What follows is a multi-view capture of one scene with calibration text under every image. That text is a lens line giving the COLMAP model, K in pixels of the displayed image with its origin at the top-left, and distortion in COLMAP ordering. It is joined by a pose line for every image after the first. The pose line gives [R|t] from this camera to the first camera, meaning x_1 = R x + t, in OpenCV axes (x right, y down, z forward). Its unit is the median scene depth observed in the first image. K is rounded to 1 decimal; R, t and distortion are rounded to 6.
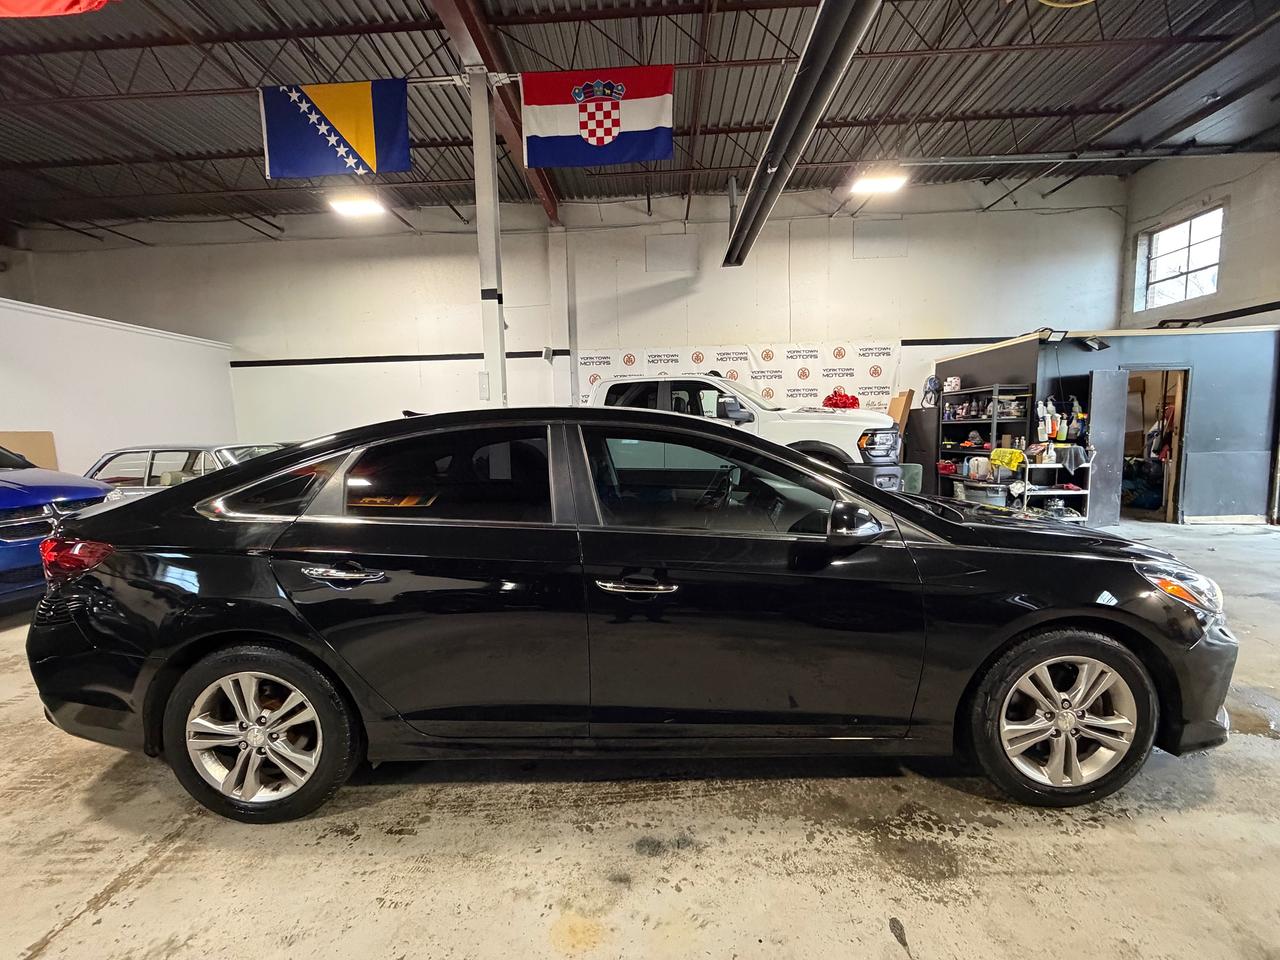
lens RADIAL K [[514.0, 0, 632.5], [0, 514.0, 479.2], [0, 0, 1]] dist [0.000820, 0.000075]
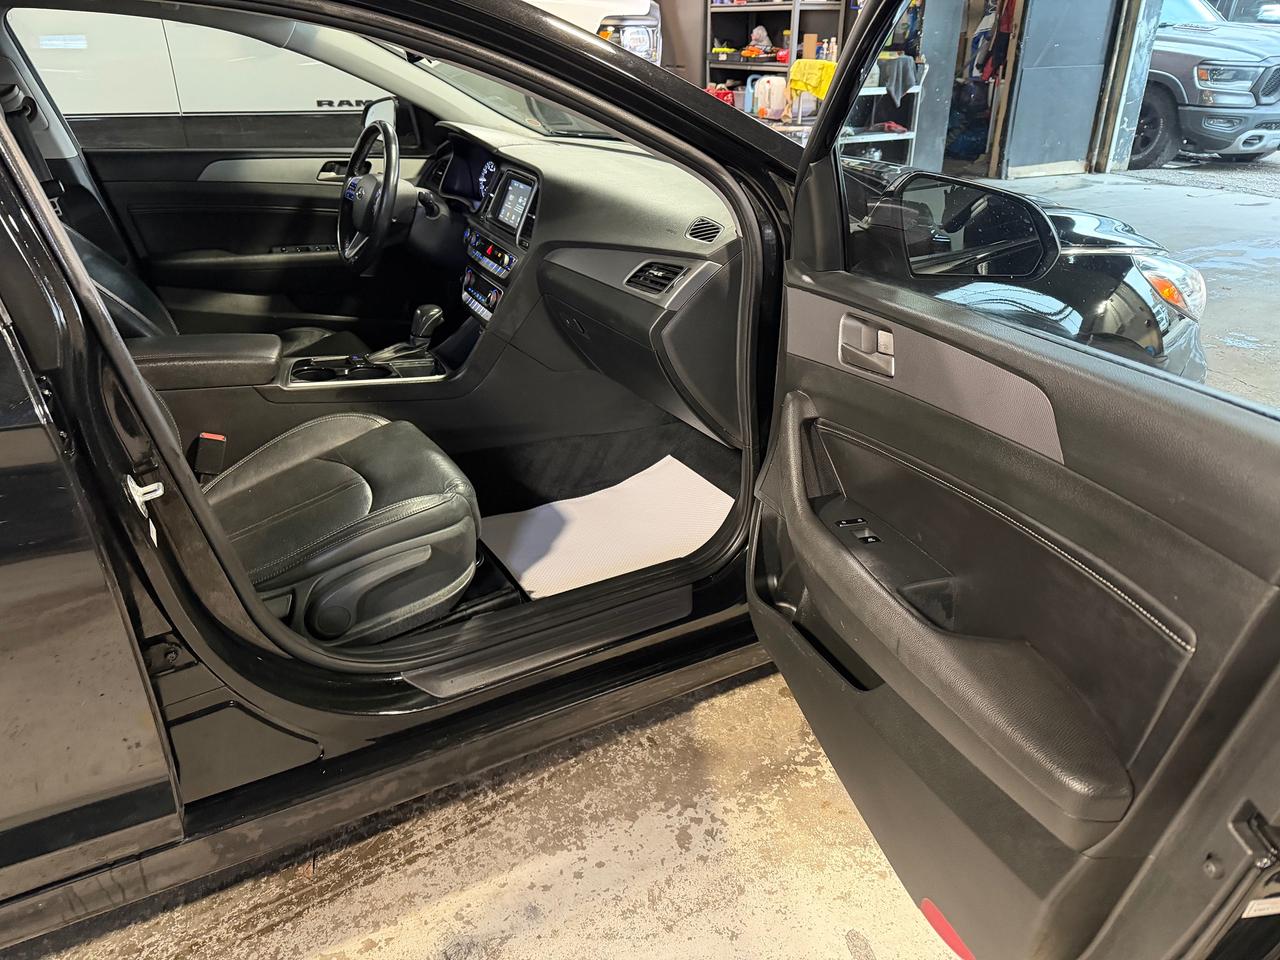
lens RADIAL K [[911.9, 0, 628.1], [0, 911.9, 472.1], [0, 0, 1]] dist [0.062640, -0.104759]
pose [[0.870347, -0.197416, 0.451135, -0.018136], [0.028531, 0.934801, 0.354024, 0.001920], [-0.491611, -0.295253, 0.819234, 0.116823]]
